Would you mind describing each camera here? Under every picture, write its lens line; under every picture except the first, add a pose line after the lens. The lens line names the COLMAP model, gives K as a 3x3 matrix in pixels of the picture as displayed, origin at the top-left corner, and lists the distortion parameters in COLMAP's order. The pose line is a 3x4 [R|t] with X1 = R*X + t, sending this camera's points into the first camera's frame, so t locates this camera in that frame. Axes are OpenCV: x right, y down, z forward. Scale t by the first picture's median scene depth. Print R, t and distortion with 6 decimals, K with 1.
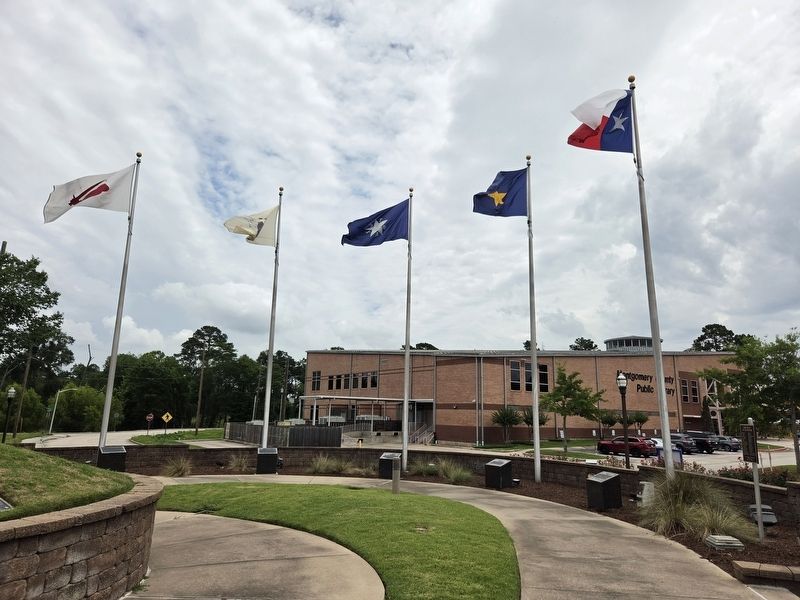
lens RADIAL K [[543.3, 0, 404.7], [0, 543.3, 296.2], [0, 0, 1]] dist [0.017082, -0.003245]
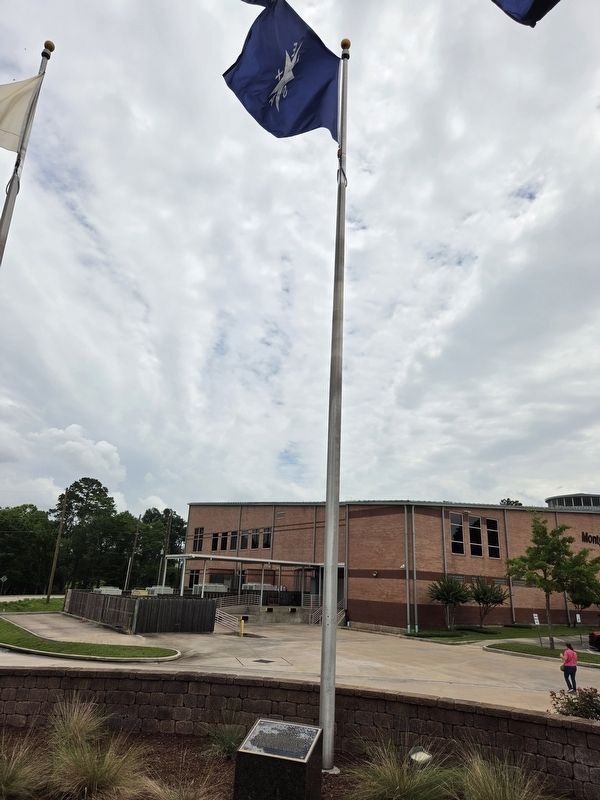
lens RADIAL K [[543.3, 0, 300.0], [0, 543.3, 400.0], [0, 0, 1]] dist [0.017082, -0.003245]
pose [[0.999709, 0.021799, -0.010311, -0.004331], [-0.022821, 0.993397, -0.112436, 0.041646], [0.007792, 0.112638, 0.993605, 0.186414]]
